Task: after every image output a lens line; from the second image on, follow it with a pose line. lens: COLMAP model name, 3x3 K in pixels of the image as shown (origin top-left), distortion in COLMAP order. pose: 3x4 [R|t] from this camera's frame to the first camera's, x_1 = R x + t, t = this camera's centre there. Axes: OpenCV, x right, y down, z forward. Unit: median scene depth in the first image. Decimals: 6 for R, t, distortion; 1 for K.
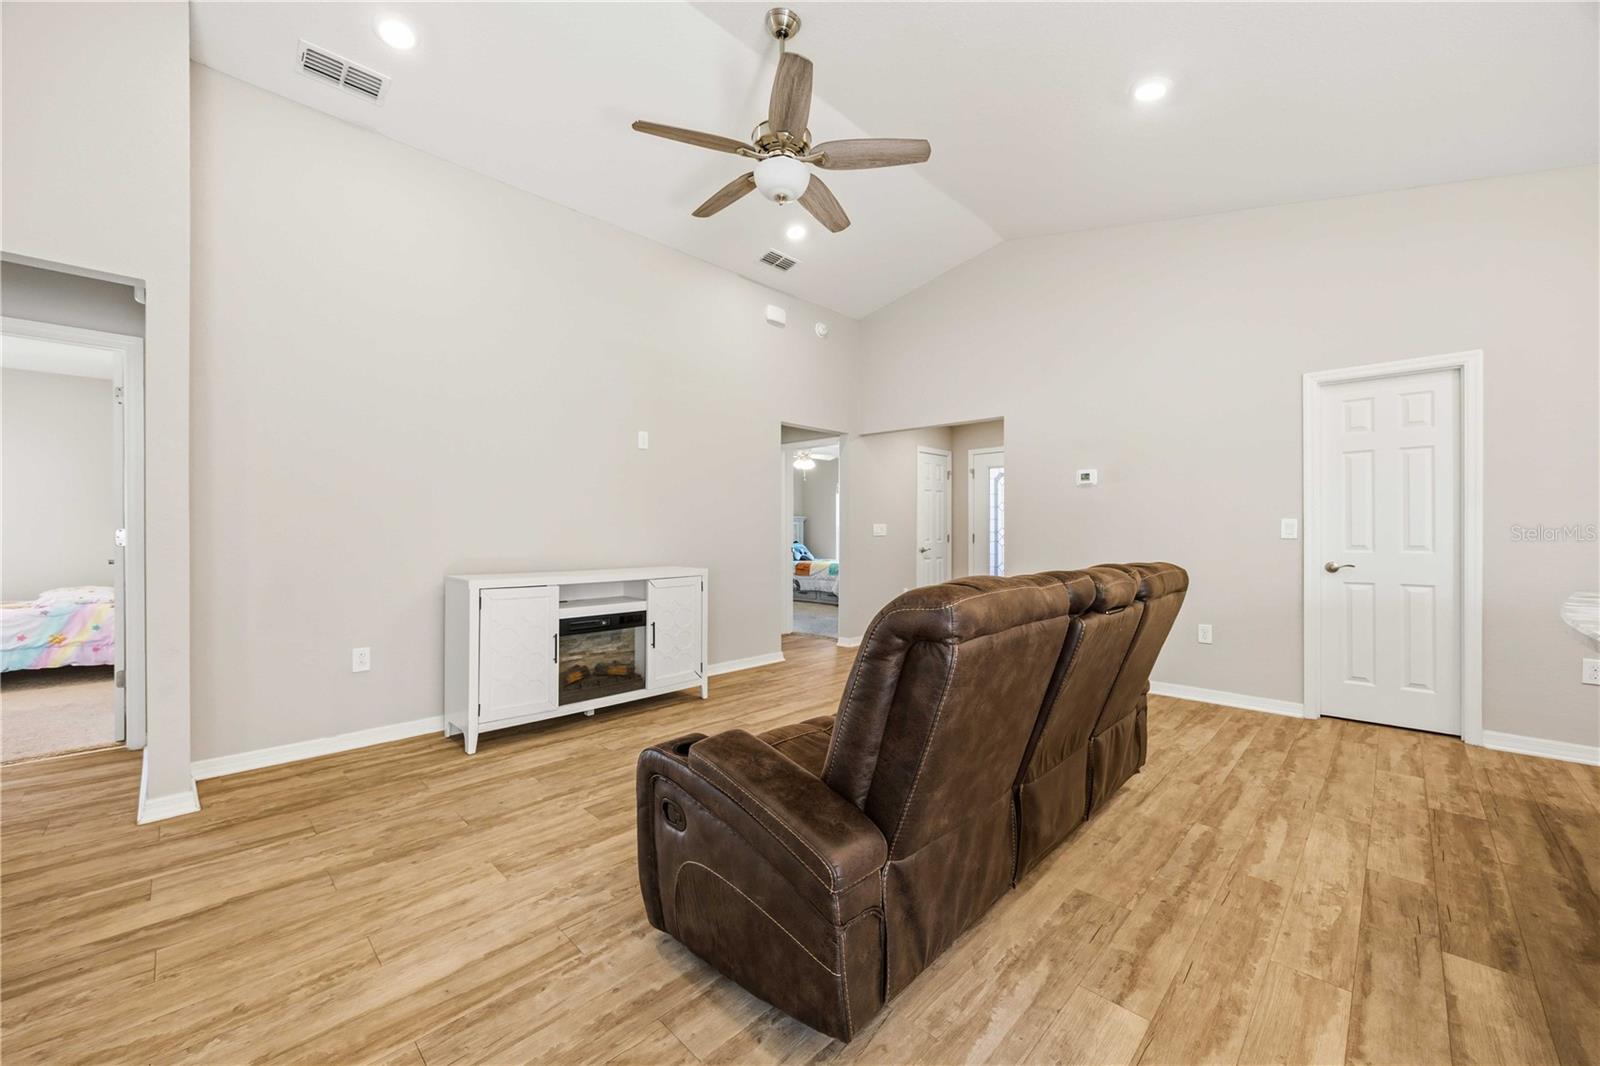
lens RADIAL K [[609.3, 0, 797.3], [0, 609.3, 538.0], [0, 0, 1]] dist [-0.005480, 0.000570]
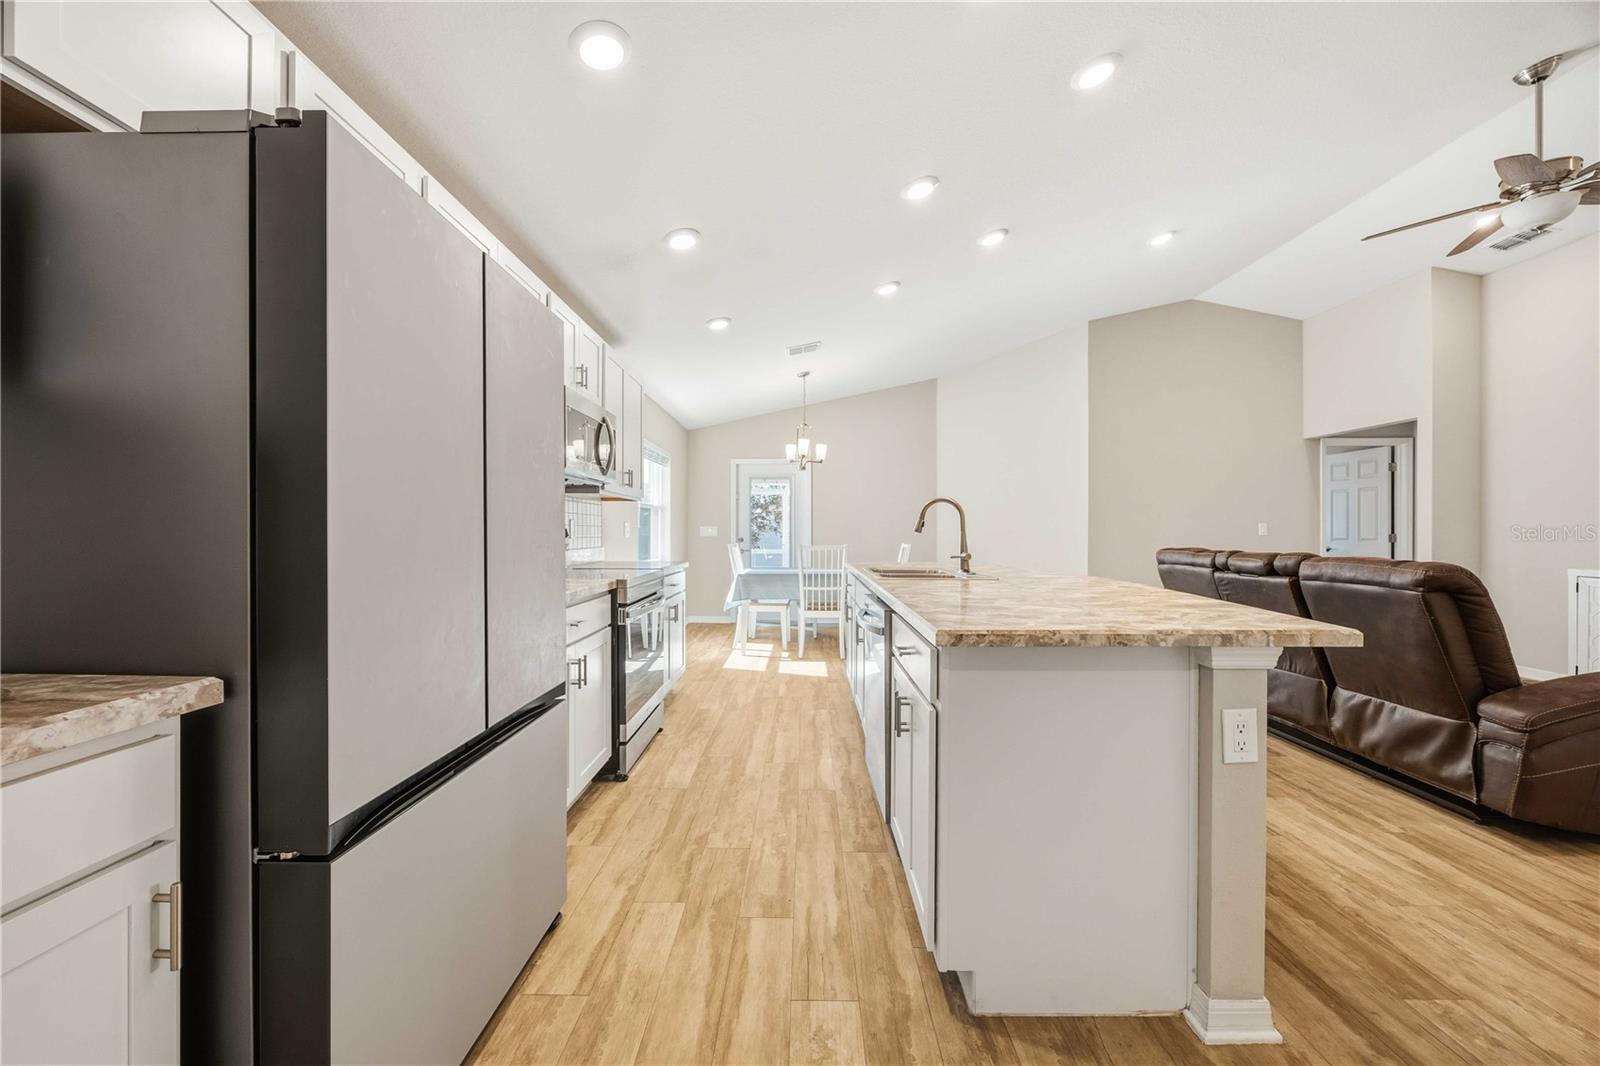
lens RADIAL K [[609.3, 0, 796.9], [0, 609.3, 535.2], [0, 0, 1]] dist [-0.005480, 0.000570]
pose [[-0.722988, 0.002947, -0.690854, 1.895714], [-0.007430, 0.999900, 0.012041, -0.005187], [0.690820, 0.013839, -0.722894, 0.958724]]
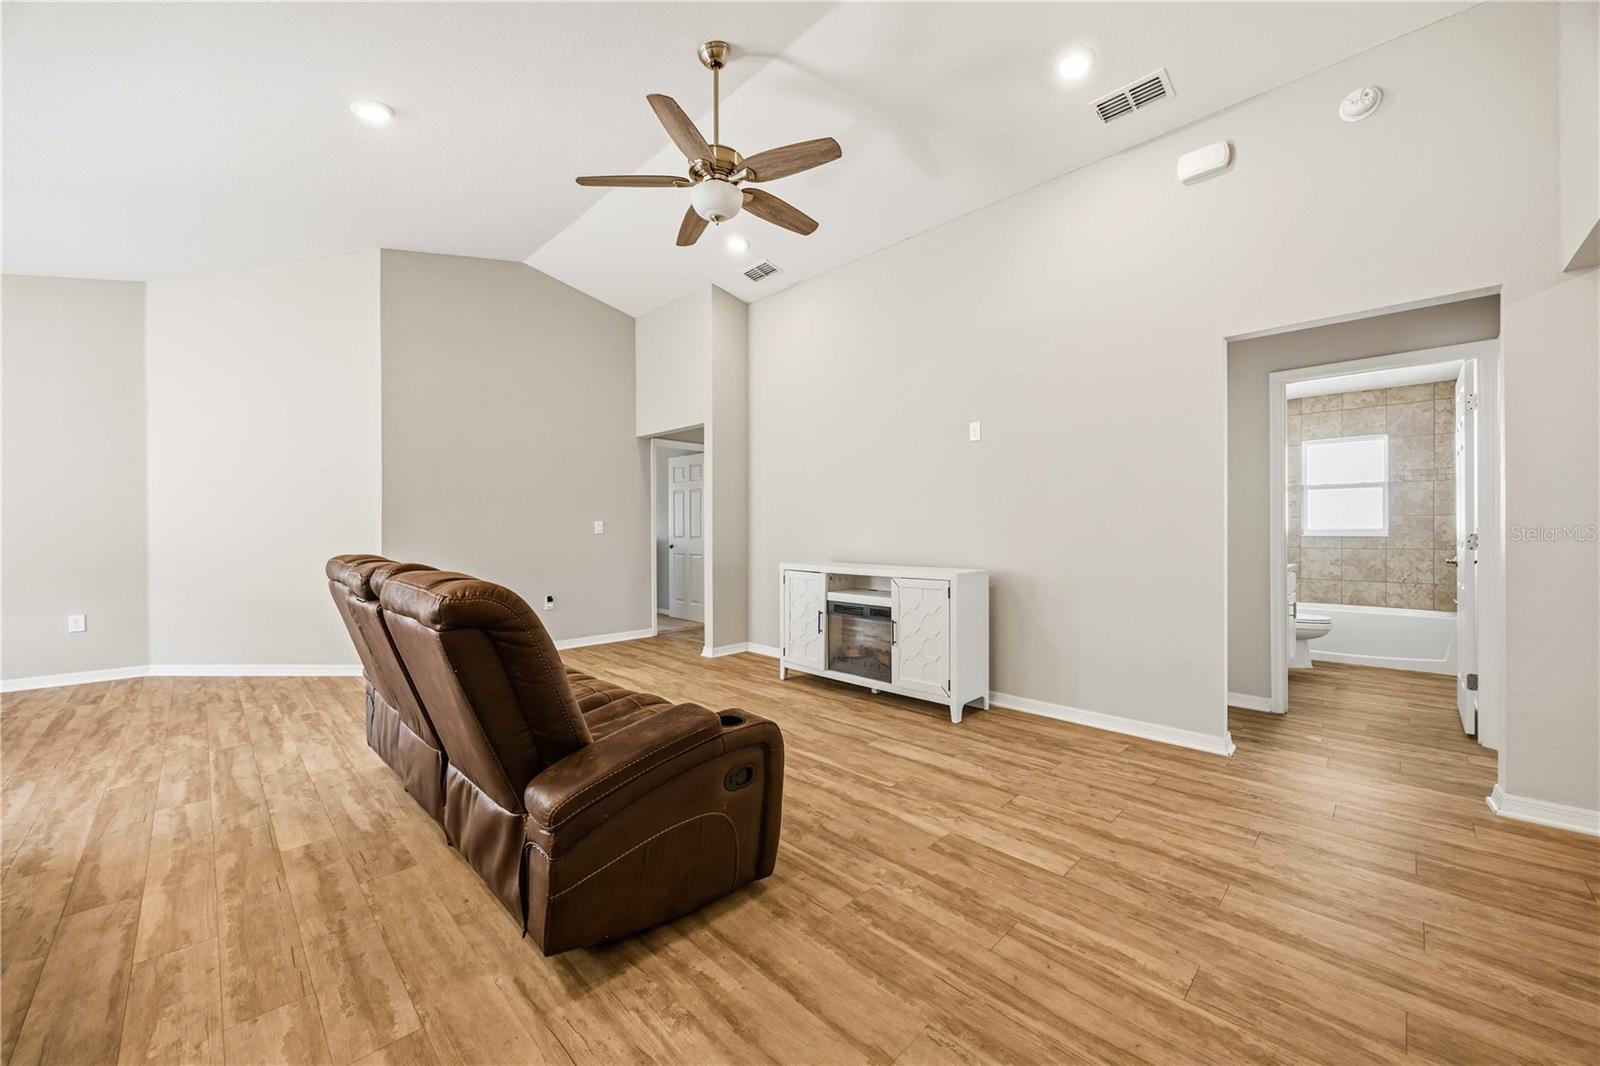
lens RADIAL K [[609.3, 0, 798.4], [0, 609.3, 533.5], [0, 0, 1]] dist [-0.005480, 0.000570]
pose [[-0.007493, 0.006021, -0.999954, 1.160209], [-0.010548, 0.999926, 0.006100, -0.011820], [0.999916, 0.010594, -0.007429, 1.280386]]
